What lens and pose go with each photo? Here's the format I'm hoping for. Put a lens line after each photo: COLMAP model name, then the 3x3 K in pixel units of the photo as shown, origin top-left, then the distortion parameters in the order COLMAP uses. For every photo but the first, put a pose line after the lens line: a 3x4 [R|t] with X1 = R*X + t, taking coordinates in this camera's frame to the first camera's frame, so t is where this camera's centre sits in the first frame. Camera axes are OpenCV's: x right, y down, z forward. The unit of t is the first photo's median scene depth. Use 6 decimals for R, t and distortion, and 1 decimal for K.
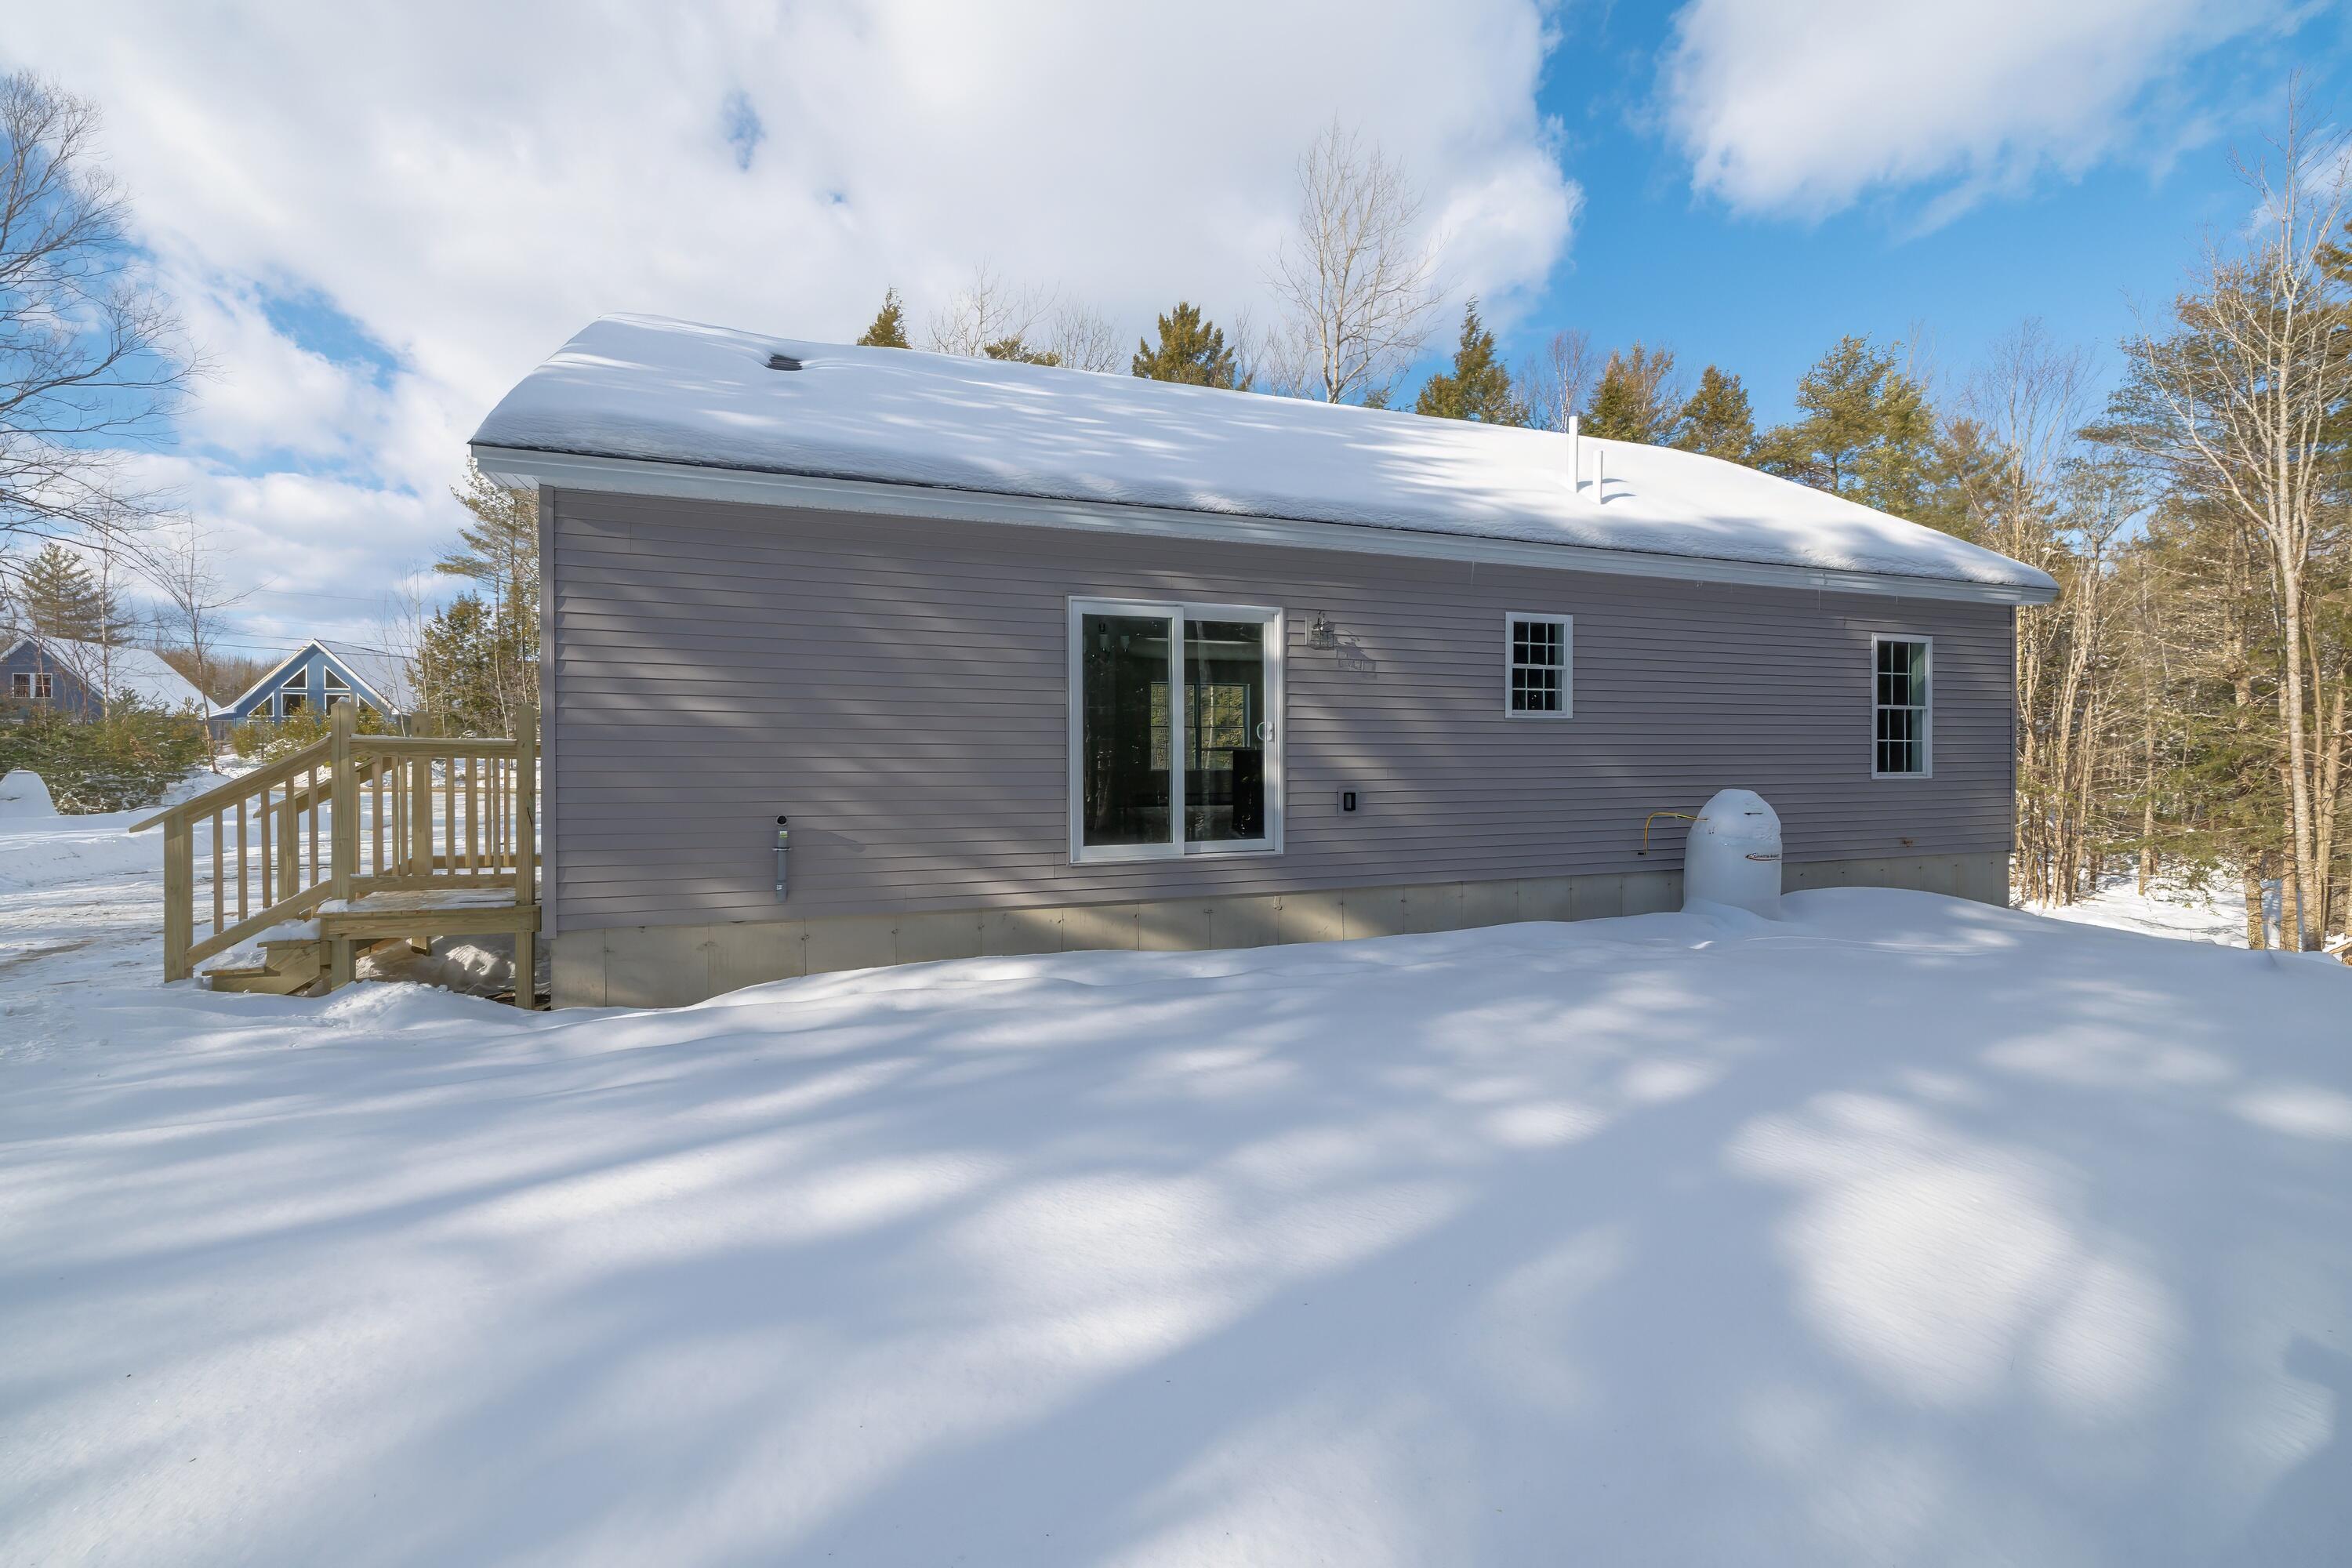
lens RADIAL K [[994.6, 0, 1176.0], [0, 994.6, 784.0], [0, 0, 1]] dist [-0.016850, 0.000032]
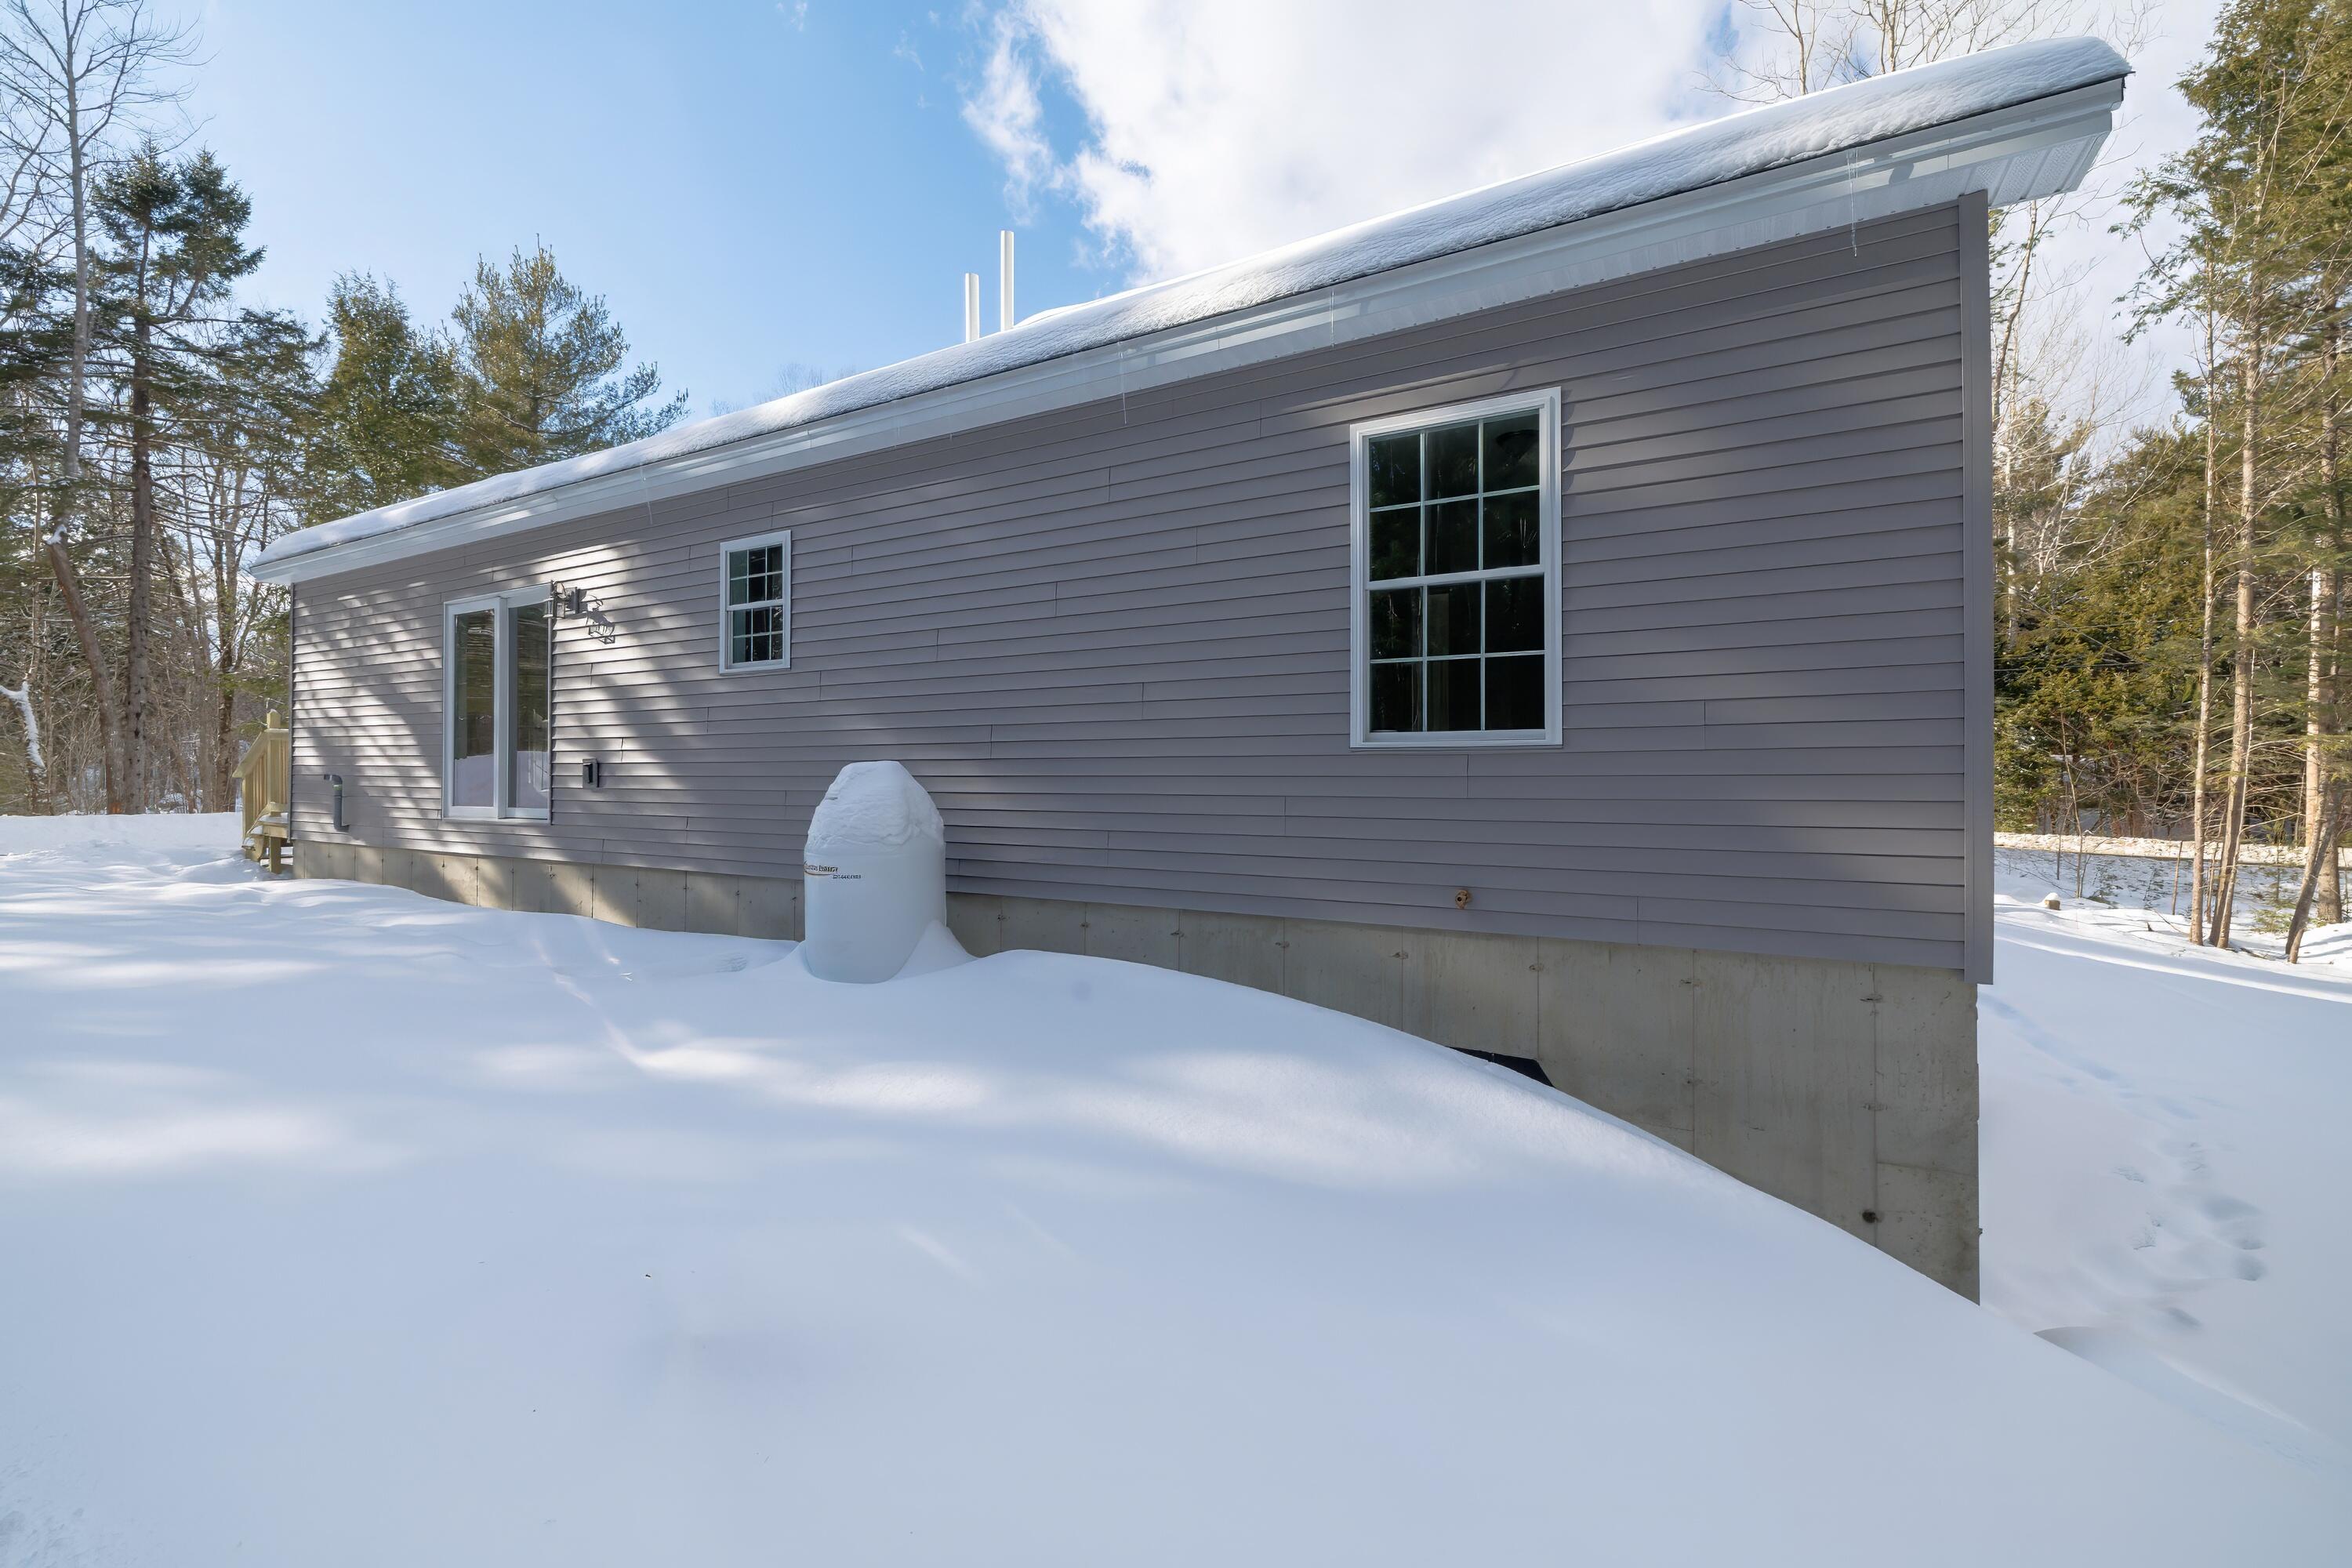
lens RADIAL K [[1118.5, 0, 1176.0], [0, 1118.5, 784.0], [0, 0, 1]] dist [0.001201, 0.000120]
pose [[0.596451, 0.009368, -0.802595, 1.264936], [-0.022651, 0.999730, -0.005164, 0.019039], [0.802330, 0.021260, 0.596502, 0.744451]]
